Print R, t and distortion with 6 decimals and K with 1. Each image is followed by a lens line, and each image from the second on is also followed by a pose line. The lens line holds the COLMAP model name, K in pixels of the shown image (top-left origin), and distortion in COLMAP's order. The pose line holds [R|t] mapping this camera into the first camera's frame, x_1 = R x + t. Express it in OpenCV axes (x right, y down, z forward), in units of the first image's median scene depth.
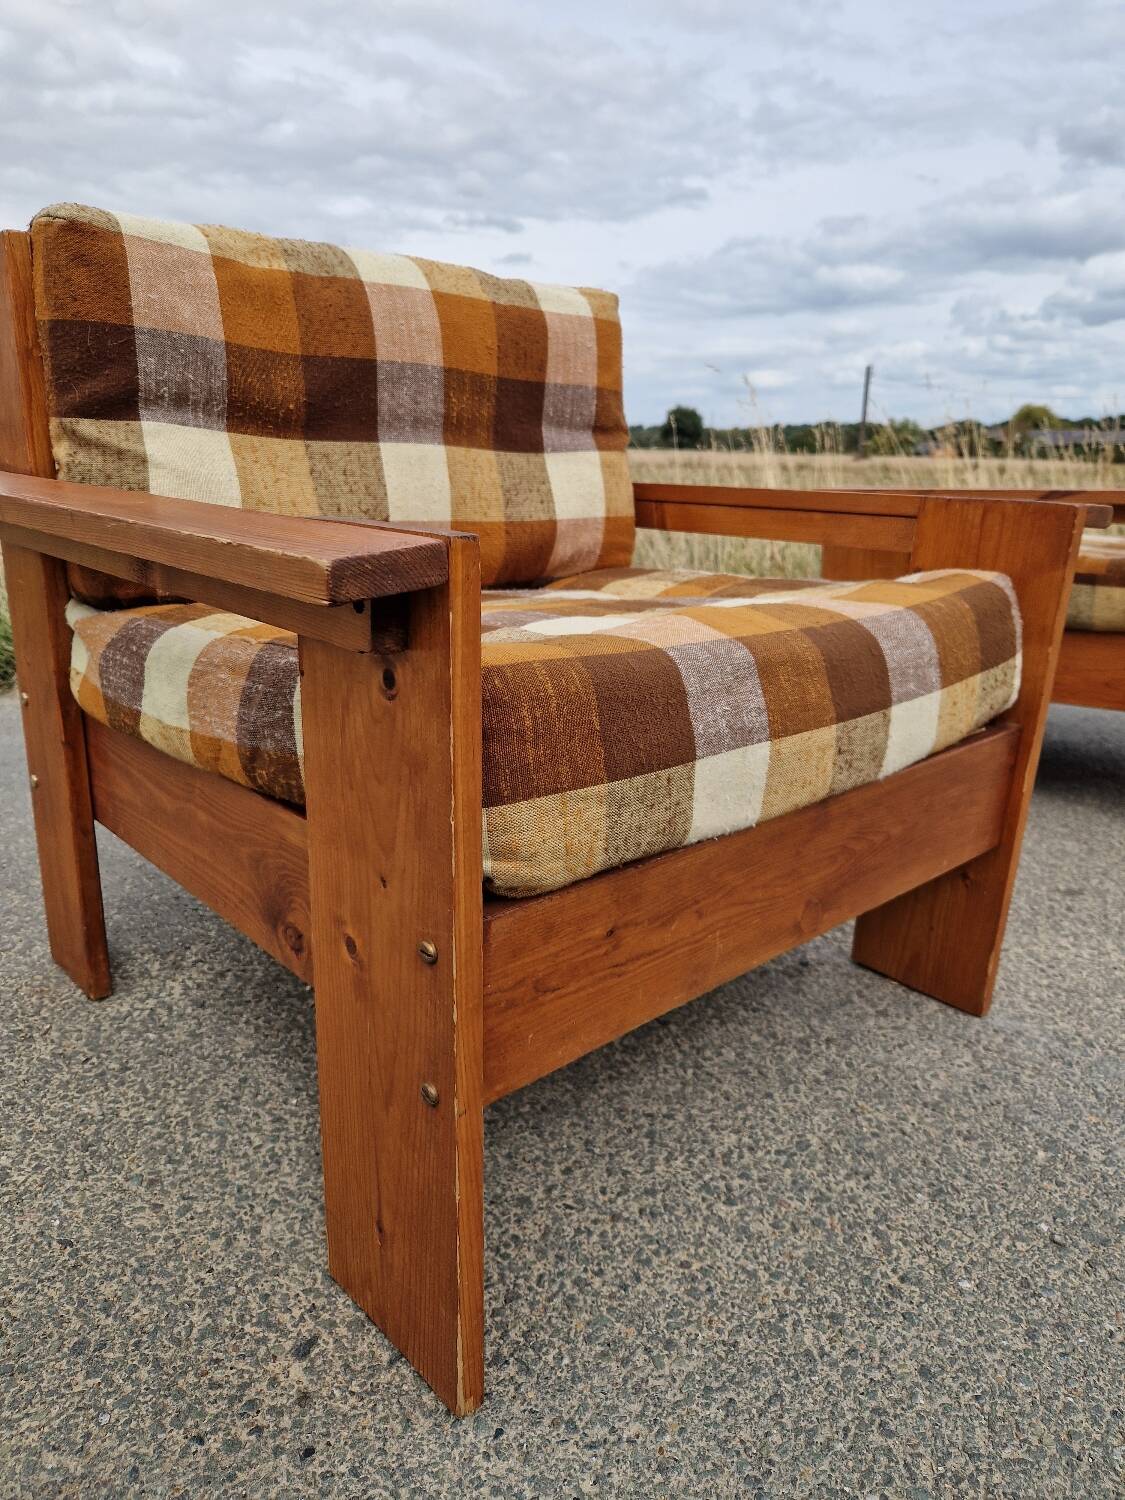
lens RADIAL K [[1013.4, 0, 555.3], [0, 1013.4, 746.4], [0, 0, 1]] dist [0.068587, -0.066638]
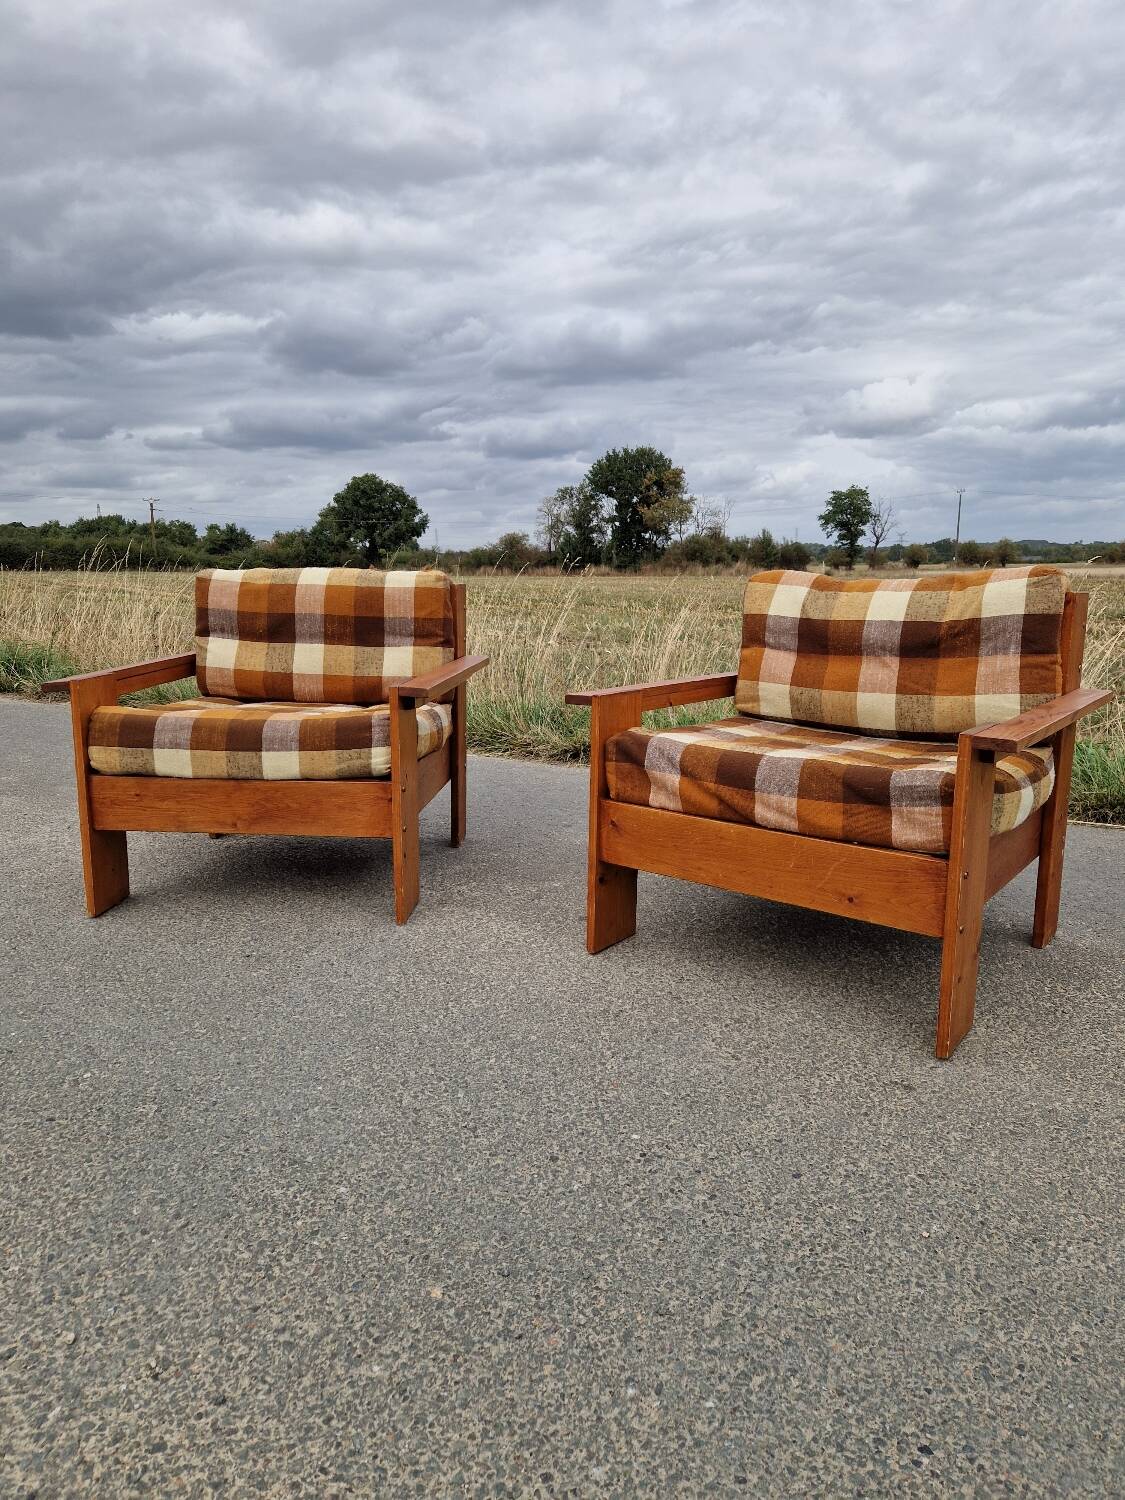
lens RADIAL K [[1013.4, 0, 555.2], [0, 1013.4, 740.2], [0, 0, 1]] dist [0.068587, -0.066638]
pose [[0.673462, 0.108238, -0.731255, 2.697552], [-0.196750, 0.979786, -0.036176, -0.116151], [0.712557, 0.168238, 0.681145, -0.300741]]
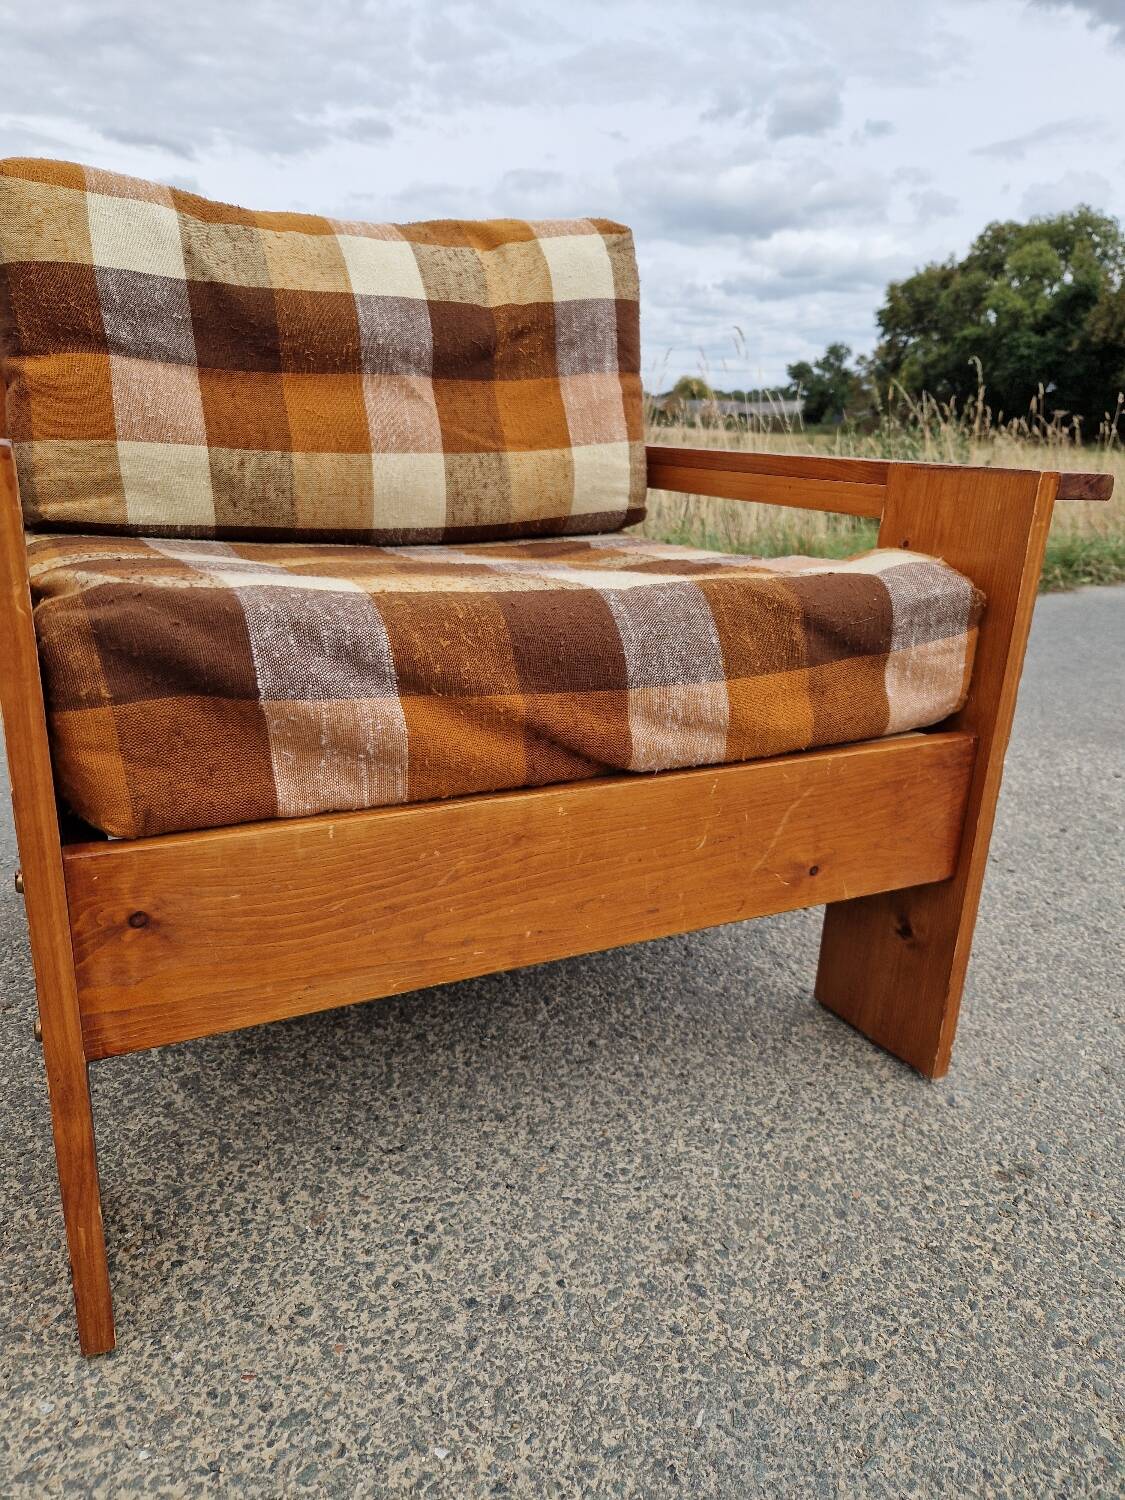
lens RADIAL K [[1013.4, 0, 548.9], [0, 1013.4, 741.9], [0, 0, 1]] dist [0.068587, -0.066638]
pose [[0.960035, -0.069849, 0.271025, 1.155225], [0.061831, 0.997362, 0.038023, -0.163617], [-0.272966, -0.019746, 0.961821, 0.727415]]
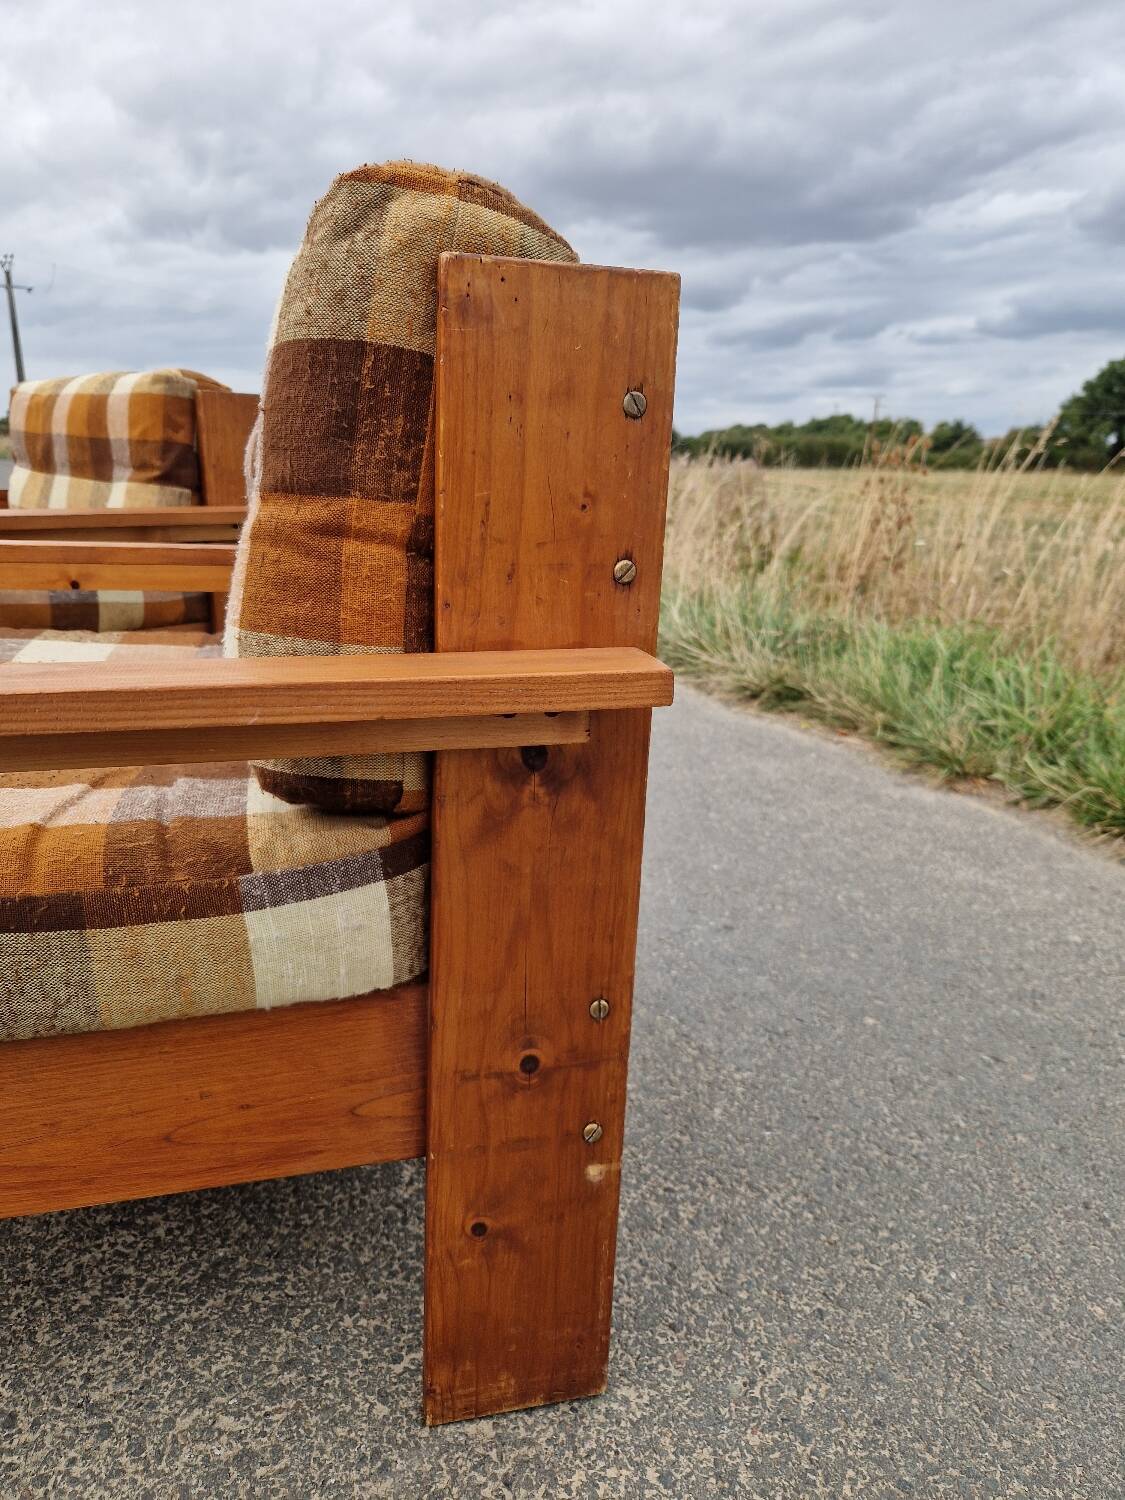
lens RADIAL K [[1034.2, 0, 557.6], [0, 1034.2, 744.0], [0, 0, 1]] dist [0.037680, -0.033569]
pose [[0.072200, 0.248641, -0.965901, 2.396773], [-0.296176, 0.930090, 0.217284, -0.663002], [0.952400, 0.270389, 0.140795, 2.190648]]
